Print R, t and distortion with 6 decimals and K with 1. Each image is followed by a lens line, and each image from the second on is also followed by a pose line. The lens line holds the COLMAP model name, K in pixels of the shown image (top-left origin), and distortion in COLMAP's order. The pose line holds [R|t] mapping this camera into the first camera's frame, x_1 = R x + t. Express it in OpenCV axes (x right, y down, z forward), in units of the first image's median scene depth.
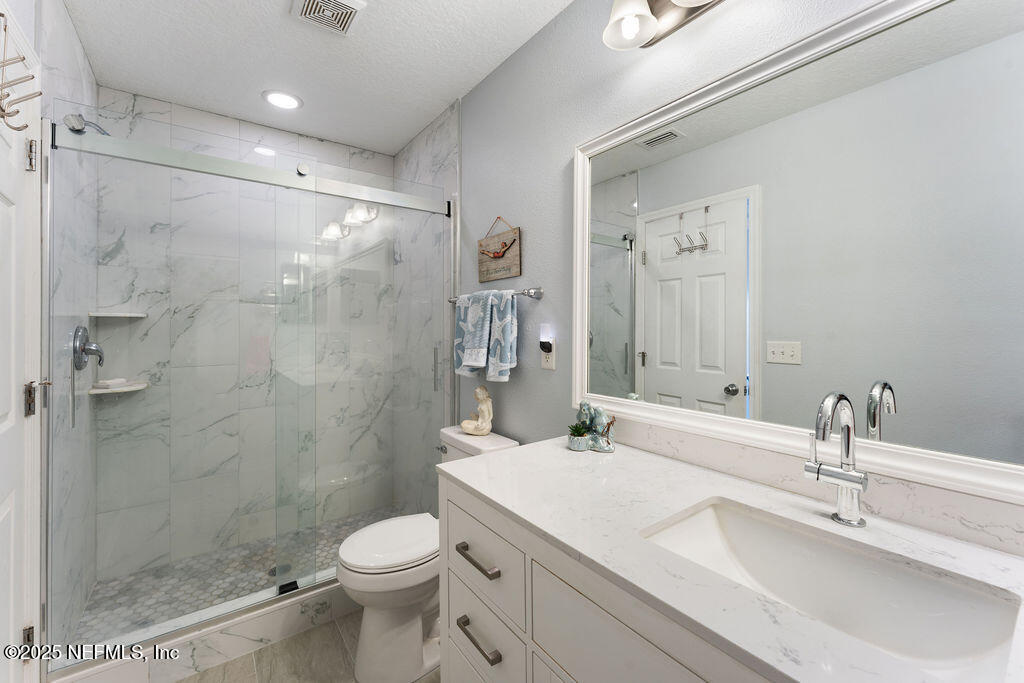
lens RADIAL K [[418.4, 0, 516.3], [0, 418.4, 330.4], [0, 0, 1]] dist [-0.001139, -0.000100]
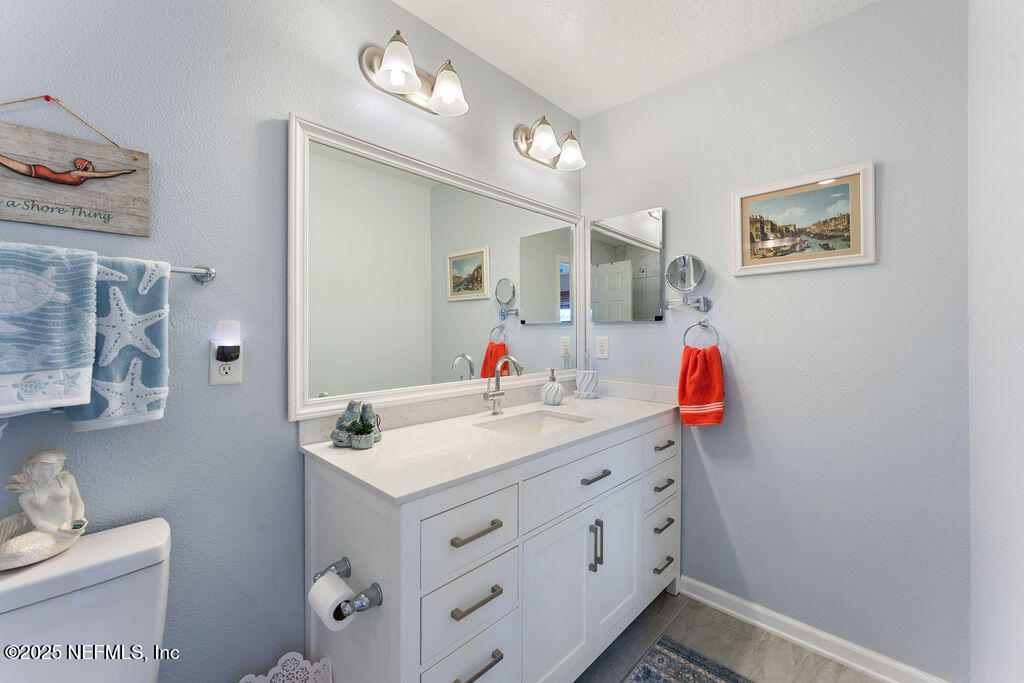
lens RADIAL K [[418.4, 0, 514.0], [0, 418.4, 337.9], [0, 0, 1]] dist [-0.001139, -0.000100]
pose [[-0.170589, -0.014817, 0.985231, -0.661309], [0.006842, 0.999845, 0.016221, 0.004225], [-0.985318, 0.009508, -0.170461, 0.596017]]
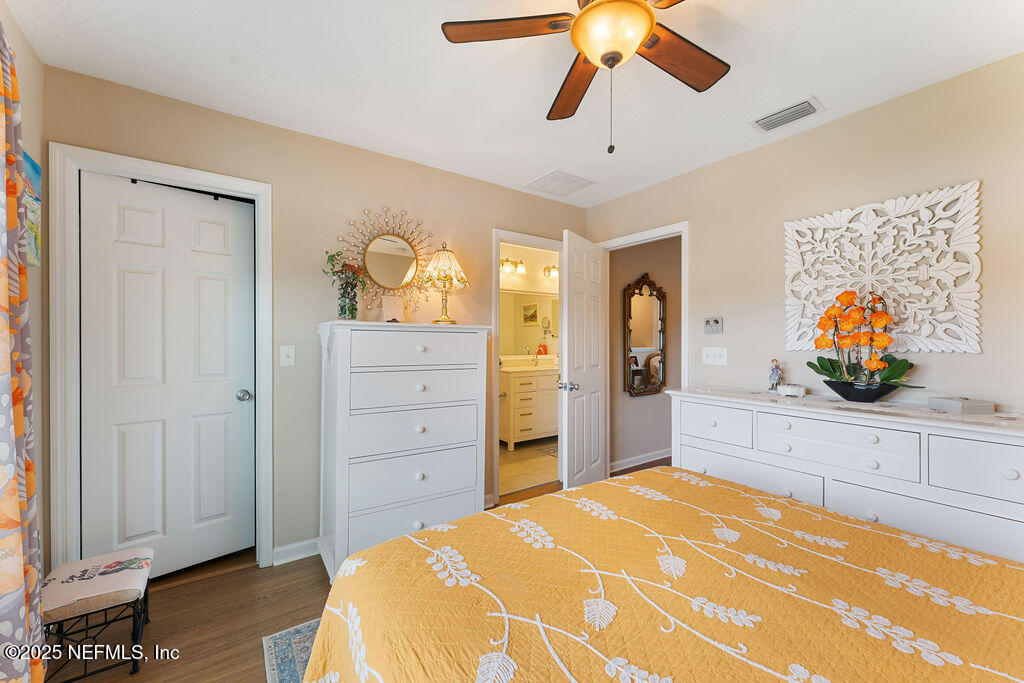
lens RADIAL K [[418.4, 0, 512.9], [0, 418.4, 341.5], [0, 0, 1]] dist [-0.001139, -0.000100]
pose [[0.016975, -0.004376, 0.999846, -2.709813], [0.002352, 0.999988, 0.004336, 0.005237], [-0.999853, 0.002278, 0.016985, 0.585255]]
